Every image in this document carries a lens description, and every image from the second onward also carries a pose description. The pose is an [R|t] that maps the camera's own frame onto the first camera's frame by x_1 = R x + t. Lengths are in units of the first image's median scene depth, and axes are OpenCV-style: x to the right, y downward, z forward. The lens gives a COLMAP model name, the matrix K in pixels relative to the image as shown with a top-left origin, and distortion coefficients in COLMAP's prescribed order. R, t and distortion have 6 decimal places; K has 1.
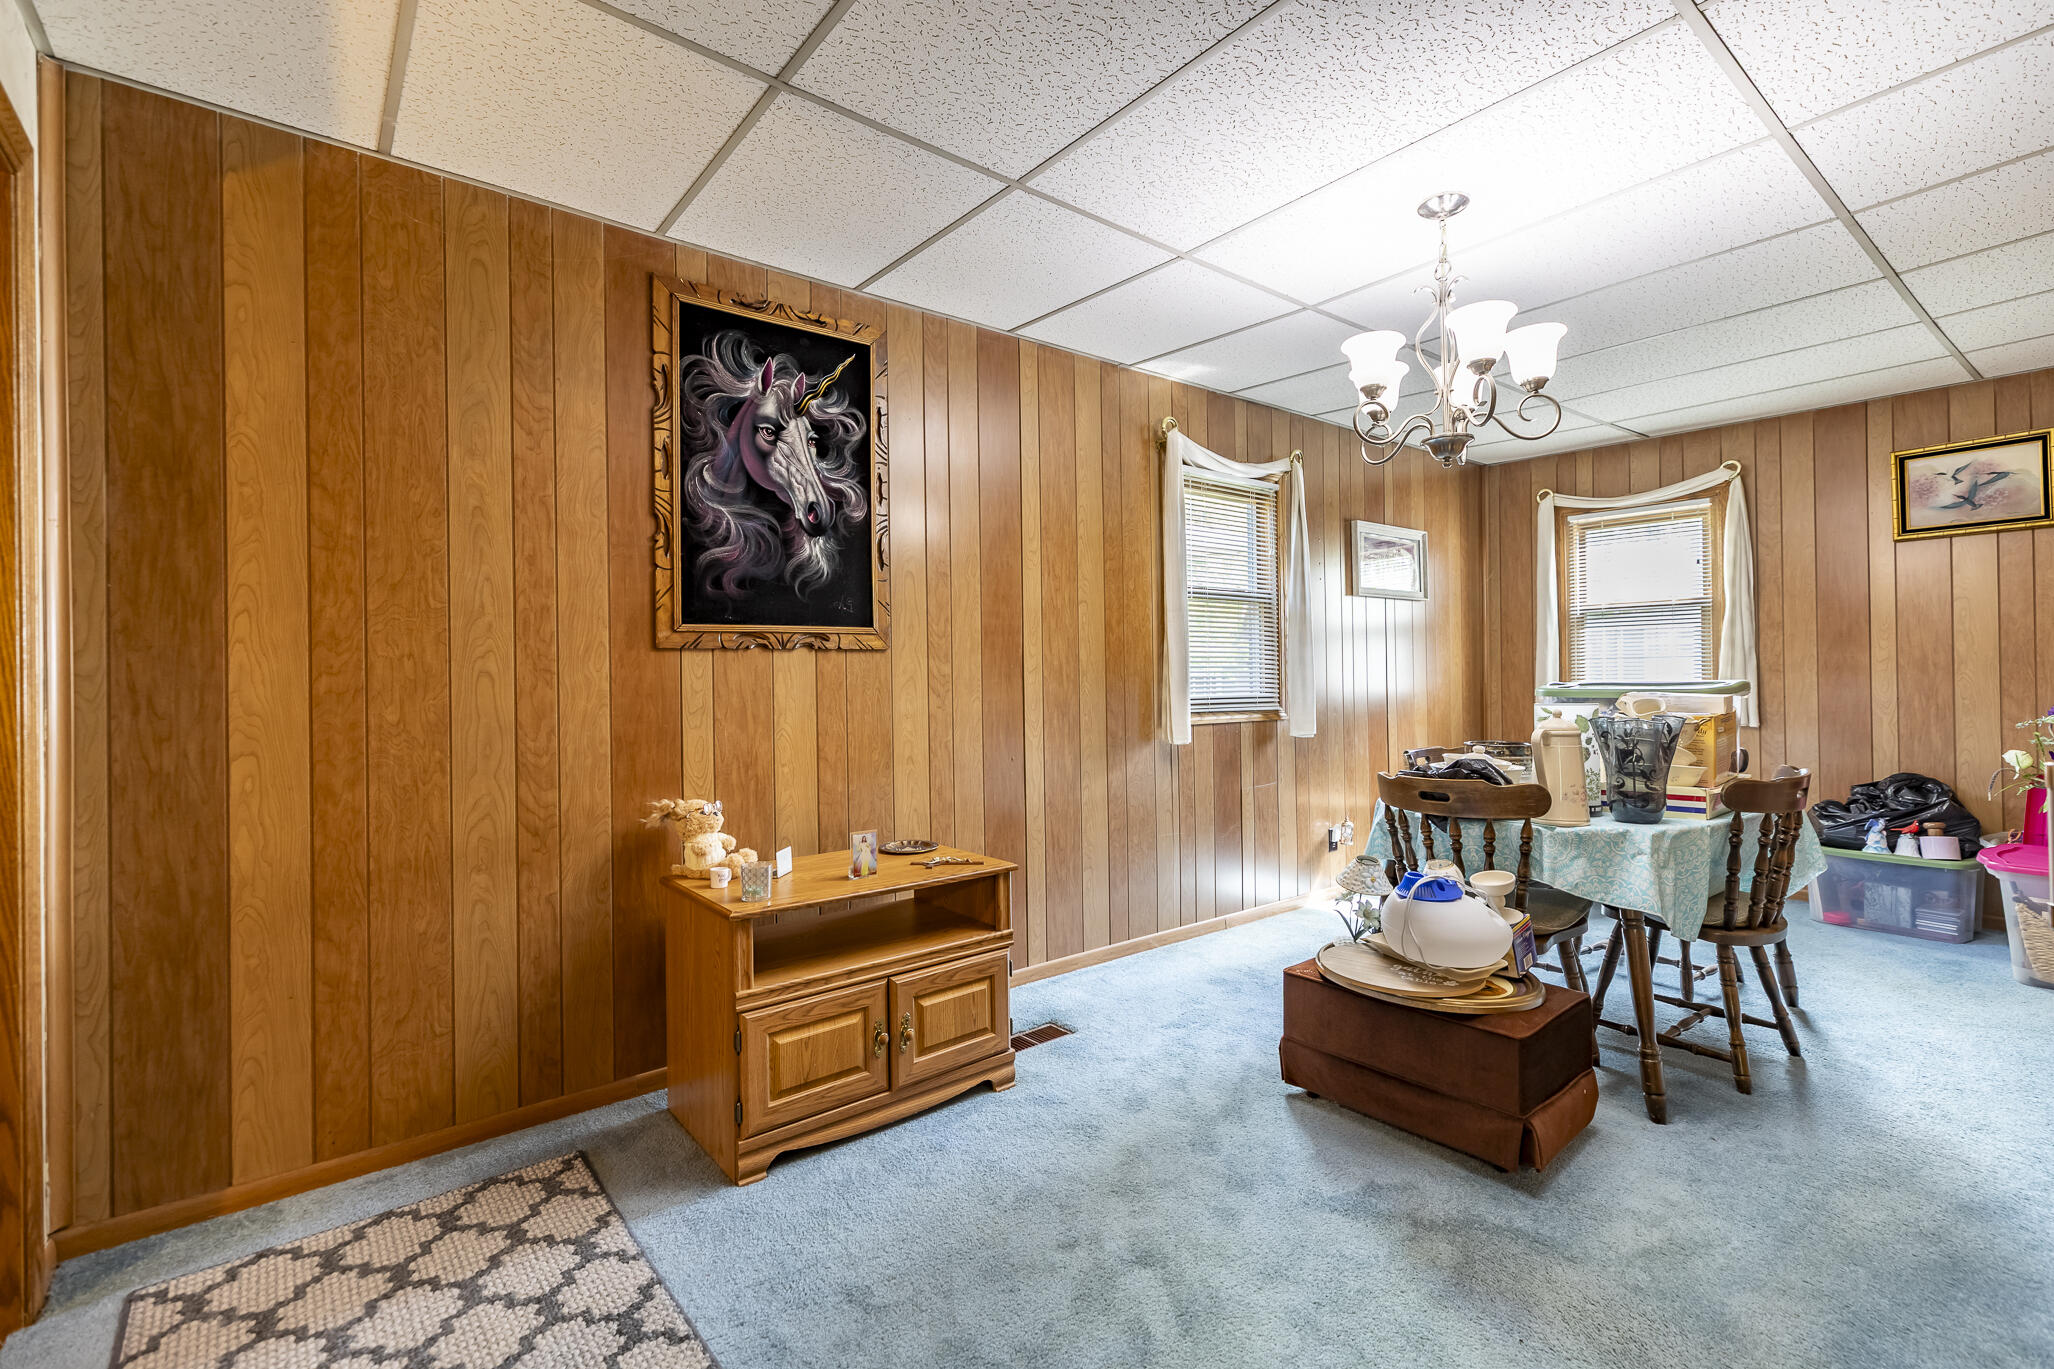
lens RADIAL K [[918.0, 0, 1030.7], [0, 918.0, 679.4], [0, 0, 1]] dist [0.005639, -0.001553]
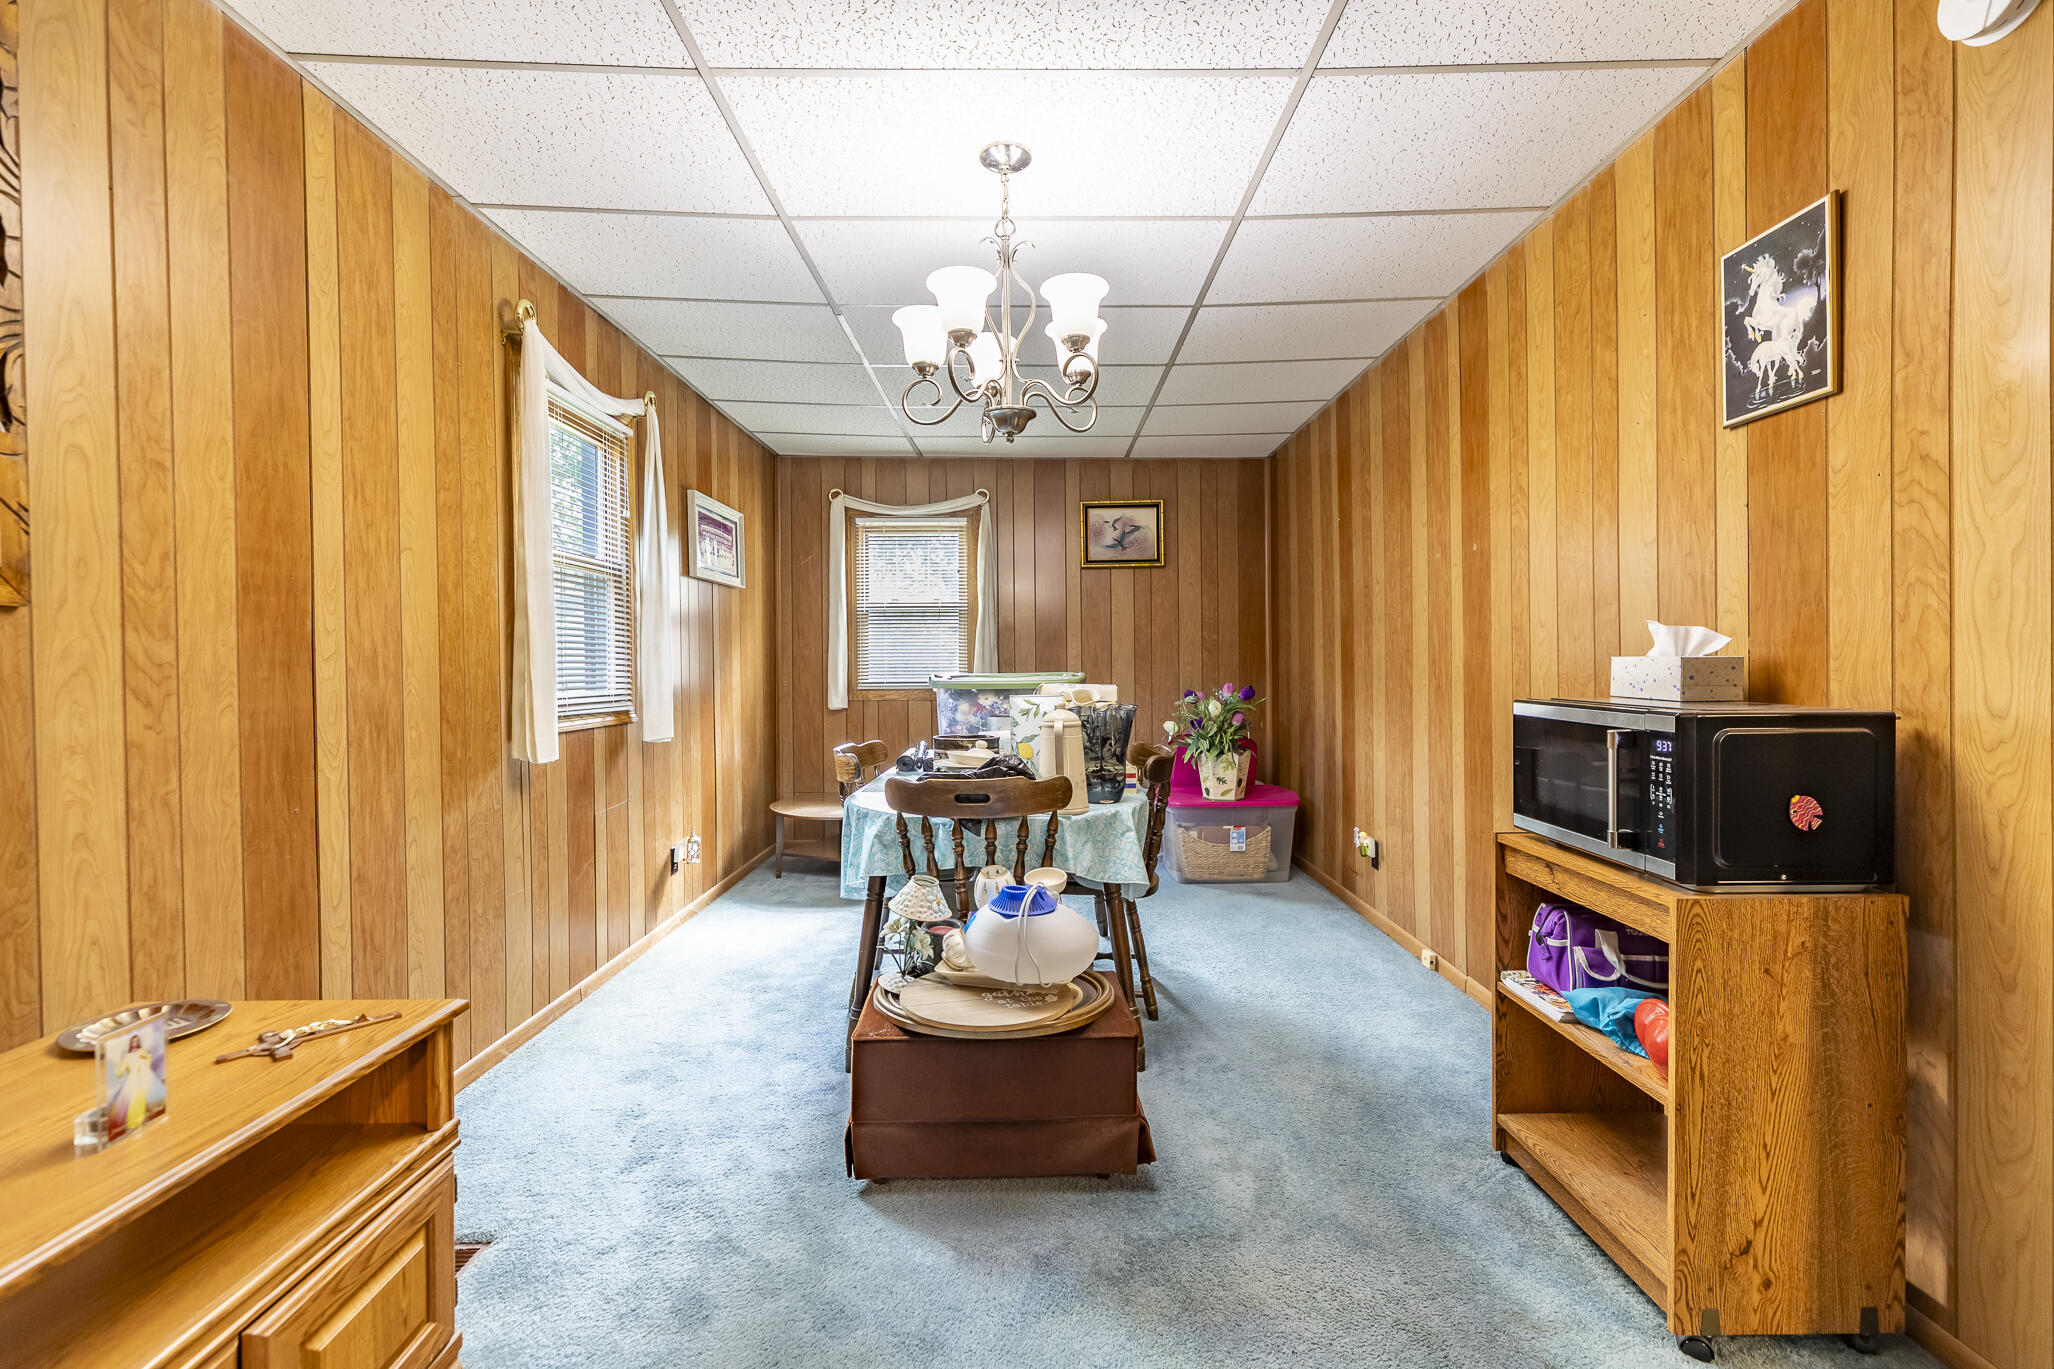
lens RADIAL K [[918.0, 0, 1029.4], [0, 918.0, 677.1], [0, 0, 1]] dist [0.005639, -0.001553]
pose [[0.621135, -0.005090, 0.783687, -0.181716], [0.001874, 0.999986, 0.005010, 0.001022], [-0.783701, -0.001643, 0.621136, 0.284316]]
